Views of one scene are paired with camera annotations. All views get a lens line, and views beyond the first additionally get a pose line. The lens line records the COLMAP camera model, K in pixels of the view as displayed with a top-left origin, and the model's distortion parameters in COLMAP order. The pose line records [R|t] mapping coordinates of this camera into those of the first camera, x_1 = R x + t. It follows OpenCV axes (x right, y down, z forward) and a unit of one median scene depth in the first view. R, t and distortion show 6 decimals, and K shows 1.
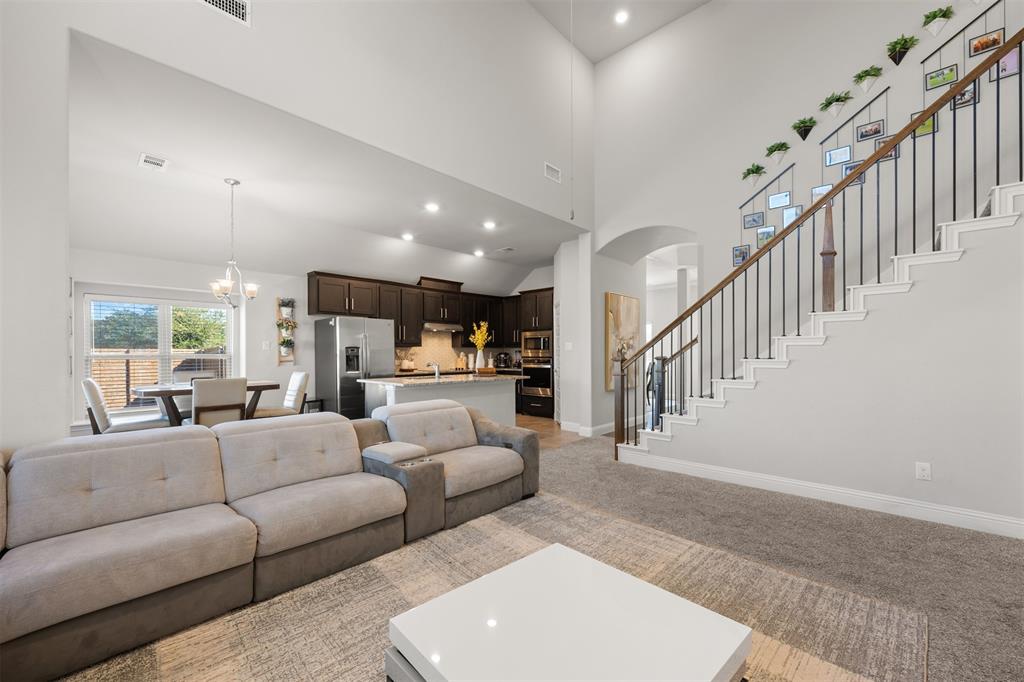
lens RADIAL K [[412.7, 0, 514.1], [0, 412.7, 350.5], [0, 0, 1]] dist [-0.005842, 0.000140]
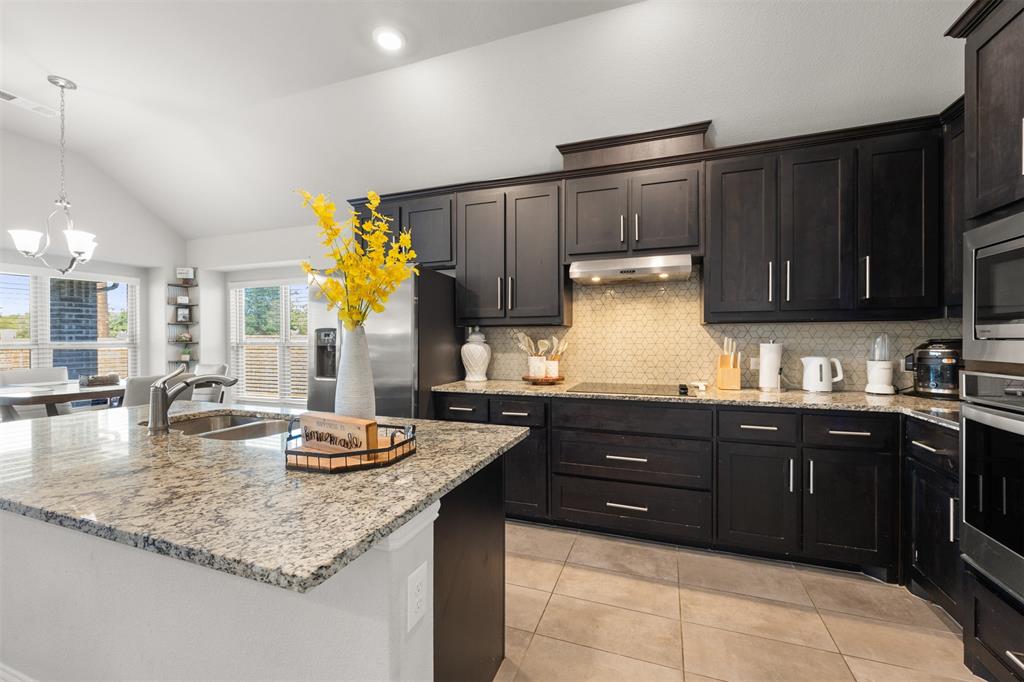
lens RADIAL K [[412.7, 0, 510.0], [0, 412.7, 344.6], [0, 0, 1]] dist [-0.005842, 0.000140]
pose [[0.403479, 0.010512, -0.914929, 0.144190], [0.006082, 0.999881, 0.014170, 0.004878], [0.914969, -0.011282, 0.403367, 0.999845]]
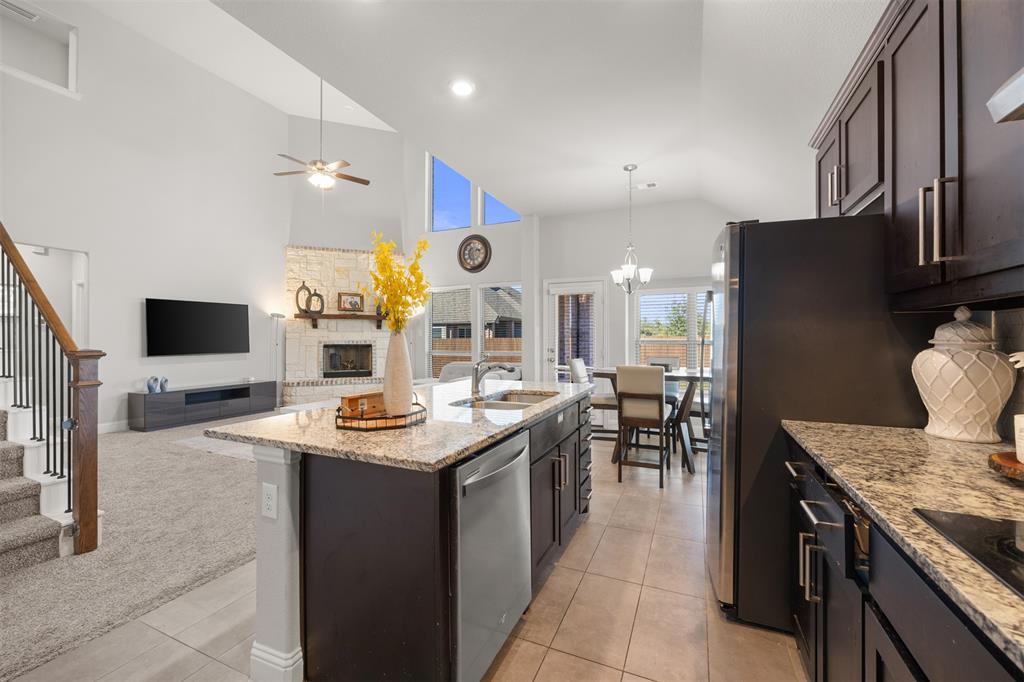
lens RADIAL K [[412.7, 0, 513.1], [0, 412.7, 338.5], [0, 0, 1]] dist [-0.005842, 0.000140]
pose [[-0.947337, 0.002487, -0.320229, -0.072394], [0.003938, 0.999985, -0.003884, 0.003843], [0.320215, -0.004940, -0.947332, 1.332365]]
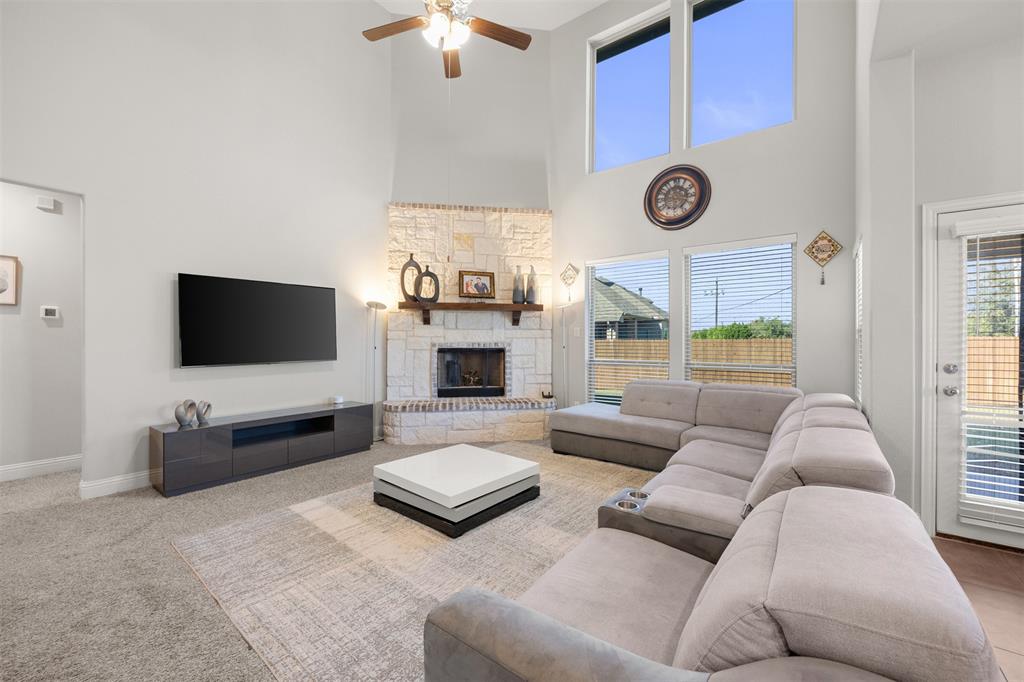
lens RADIAL K [[412.7, 0, 511.5], [0, 412.7, 341.4], [0, 0, 1]] dist [-0.005842, 0.000140]
pose [[-0.994448, -0.000062, -0.105225, 0.017918], [0.000022, 1.000000, -0.000796, 0.001591], [0.105226, -0.000794, -0.994448, 0.781110]]
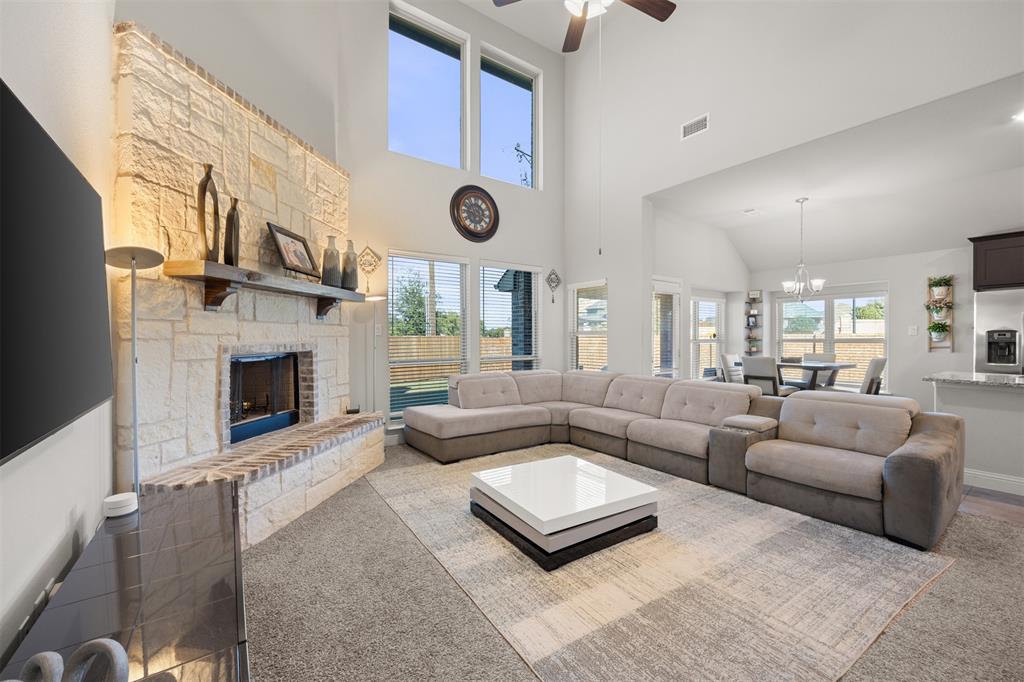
lens RADIAL K [[412.7, 0, 516.5], [0, 412.7, 344.1], [0, 0, 1]] dist [-0.005842, 0.000140]
pose [[-0.193849, 0.016265, -0.980897, 0.499251], [0.008218, 0.999854, 0.014955, -0.002327], [0.980997, -0.005162, -0.193954, 0.285446]]
